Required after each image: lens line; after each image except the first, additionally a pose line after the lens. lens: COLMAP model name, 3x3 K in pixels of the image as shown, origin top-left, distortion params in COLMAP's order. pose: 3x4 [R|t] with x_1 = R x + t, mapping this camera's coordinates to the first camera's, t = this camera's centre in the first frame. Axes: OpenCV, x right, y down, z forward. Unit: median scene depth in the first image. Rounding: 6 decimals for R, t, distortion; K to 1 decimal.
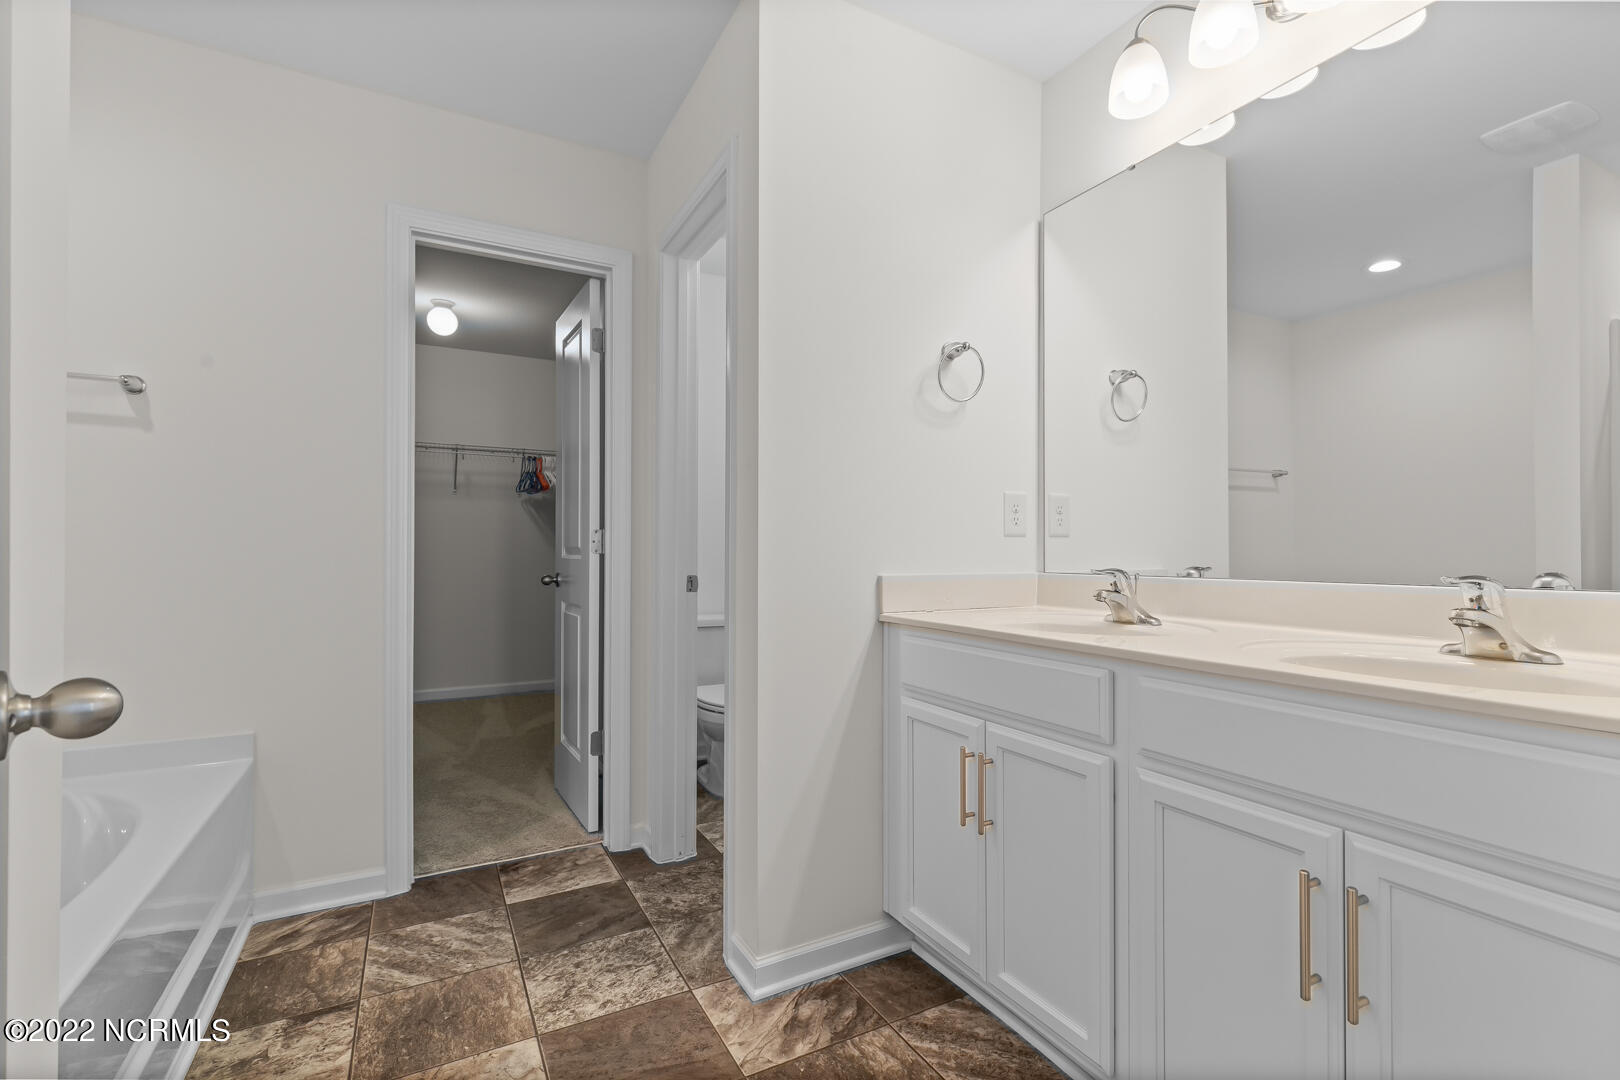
lens RADIAL K [[728.7, 0, 834.7], [0, 728.7, 535.3], [0, 0, 1]] dist [0.012896, -0.001138]
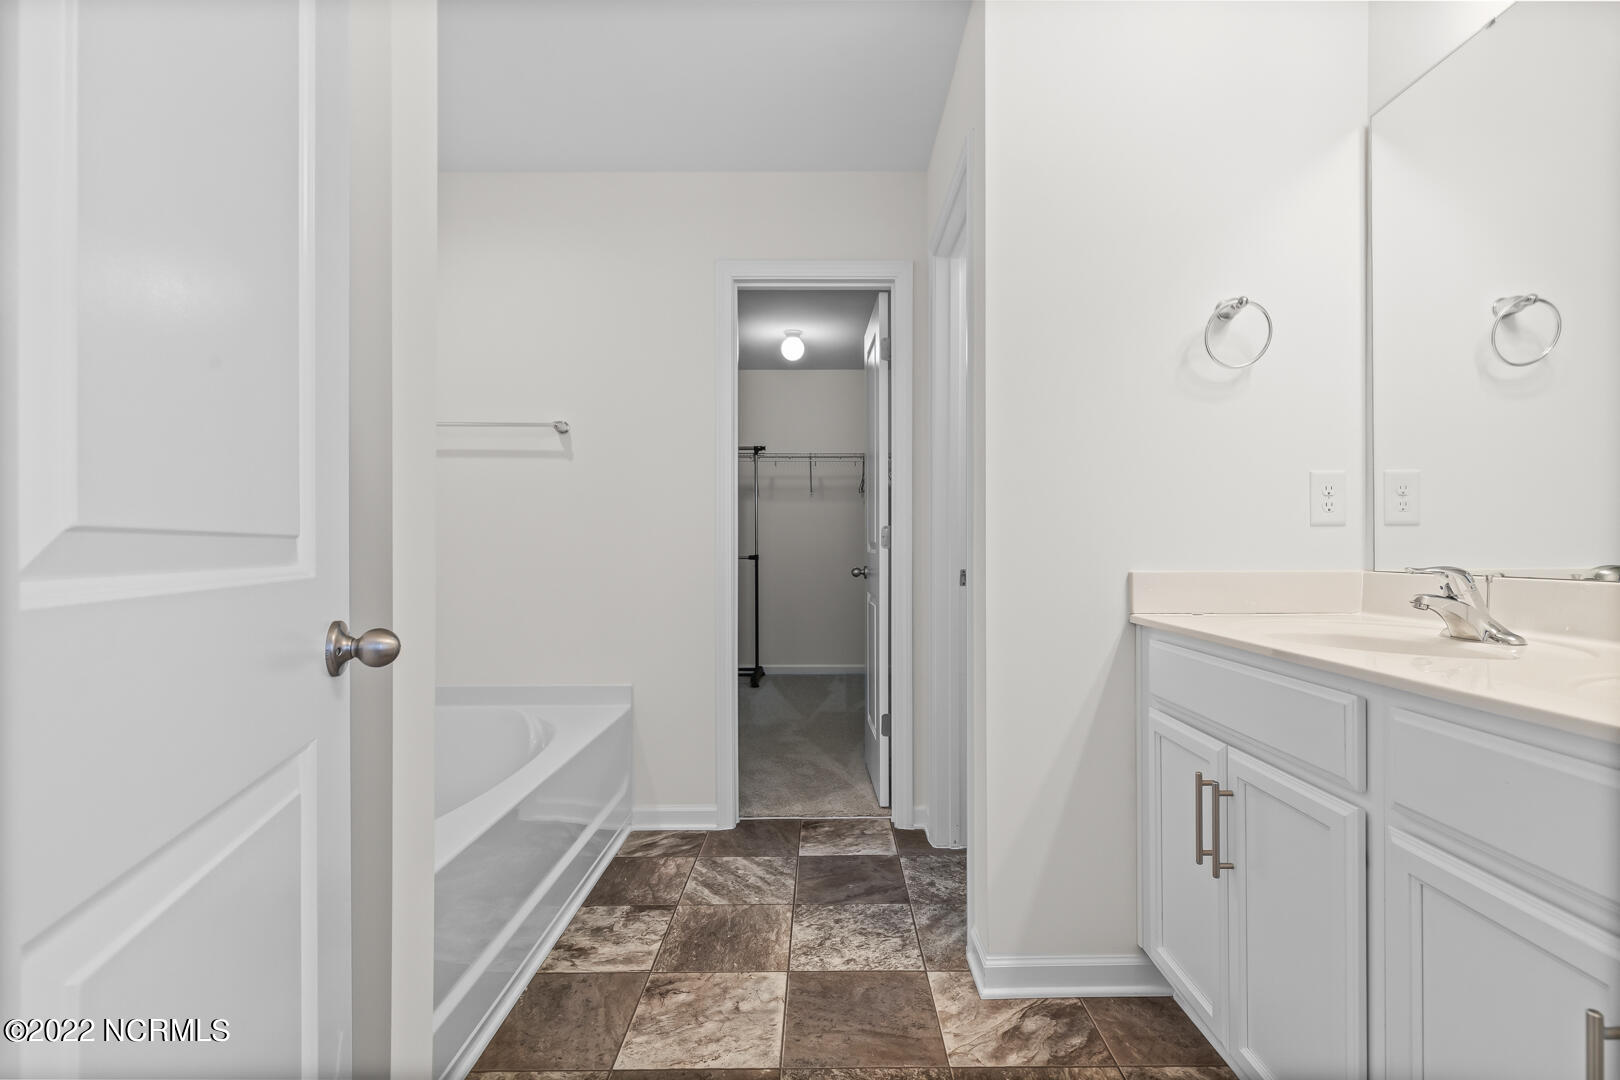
lens RADIAL K [[728.7, 0, 835.6], [0, 728.7, 530.8], [0, 0, 1]] dist [0.012896, -0.001138]
pose [[0.880556, -0.013021, -0.473762, 0.171005], [0.013456, 0.999906, -0.002472, 0.001757], [0.473750, -0.004198, 0.880649, 0.031397]]
